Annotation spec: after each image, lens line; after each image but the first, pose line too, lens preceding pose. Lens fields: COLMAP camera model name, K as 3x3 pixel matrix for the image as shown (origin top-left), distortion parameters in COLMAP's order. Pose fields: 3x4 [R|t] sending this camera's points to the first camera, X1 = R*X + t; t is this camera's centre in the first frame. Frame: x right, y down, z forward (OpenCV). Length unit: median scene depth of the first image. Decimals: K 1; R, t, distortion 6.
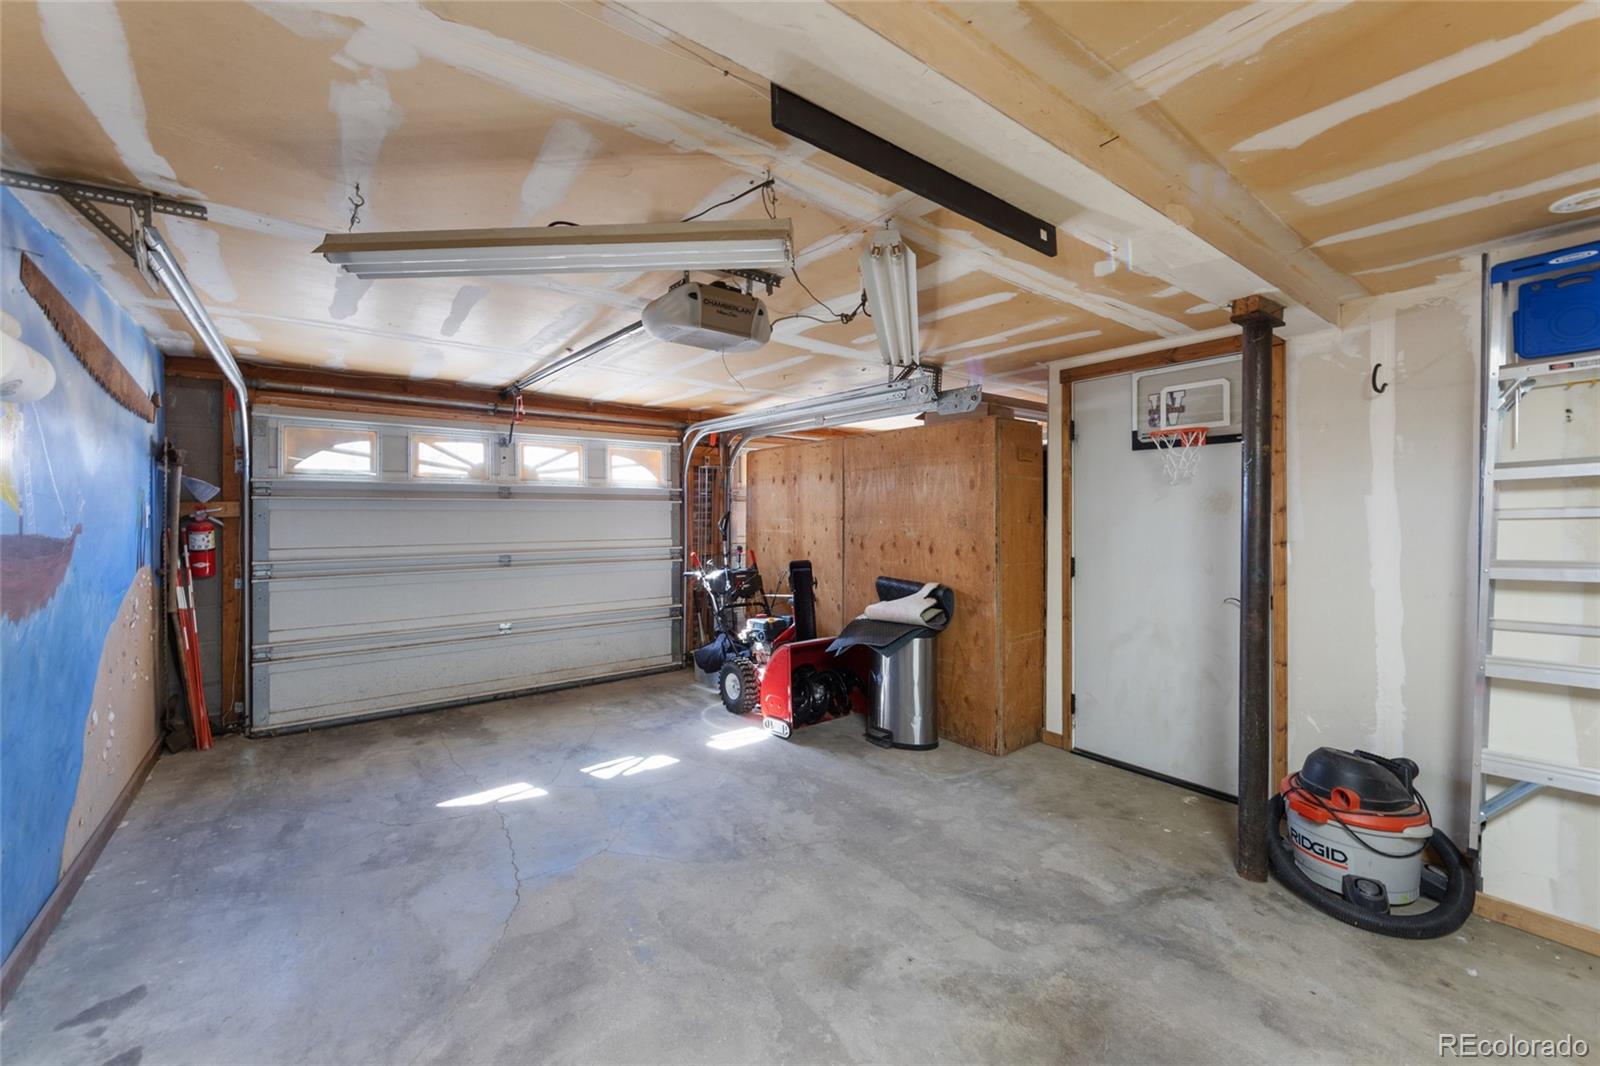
lens RADIAL K [[633.1, 0, 805.8], [0, 633.1, 527.2], [0, 0, 1]] dist [-0.002164, -0.000601]
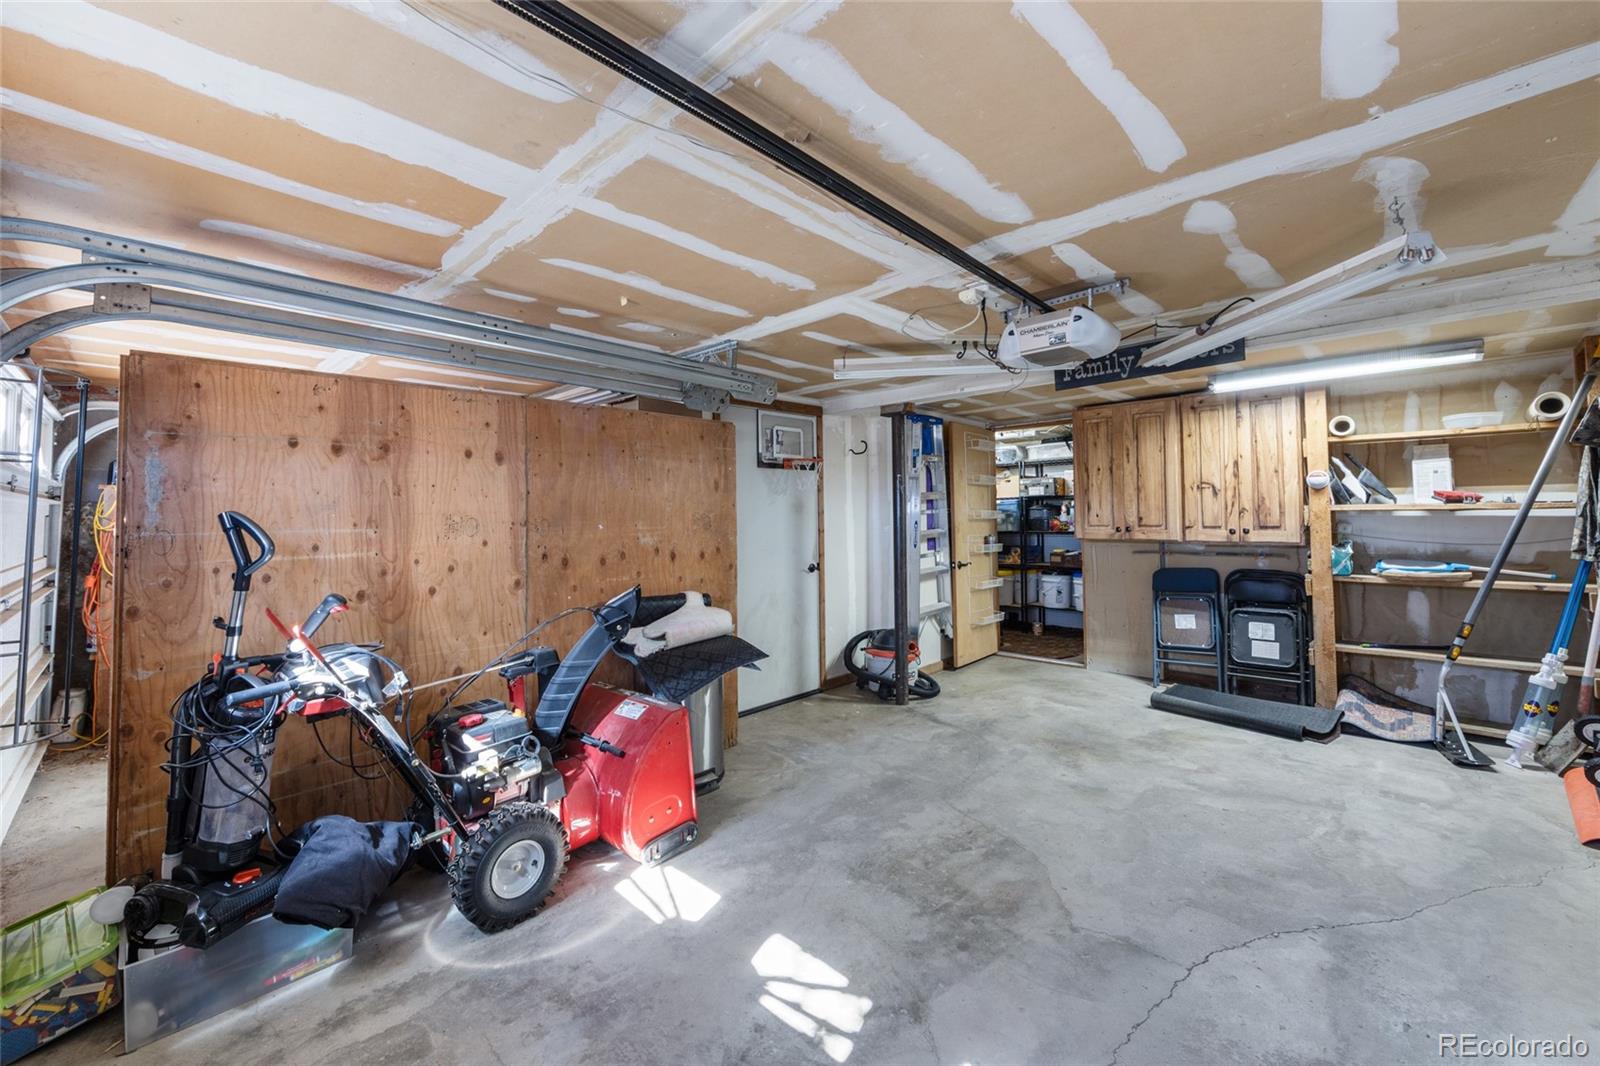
lens RADIAL K [[633.1, 0, 807.0], [0, 633.1, 517.6], [0, 0, 1]] dist [-0.002164, -0.000601]
pose [[-0.132377, -0.001247, 0.991199, -0.924418], [0.032850, 0.999444, 0.005644, -0.022327], [-0.990655, 0.033308, -0.132263, 1.227629]]
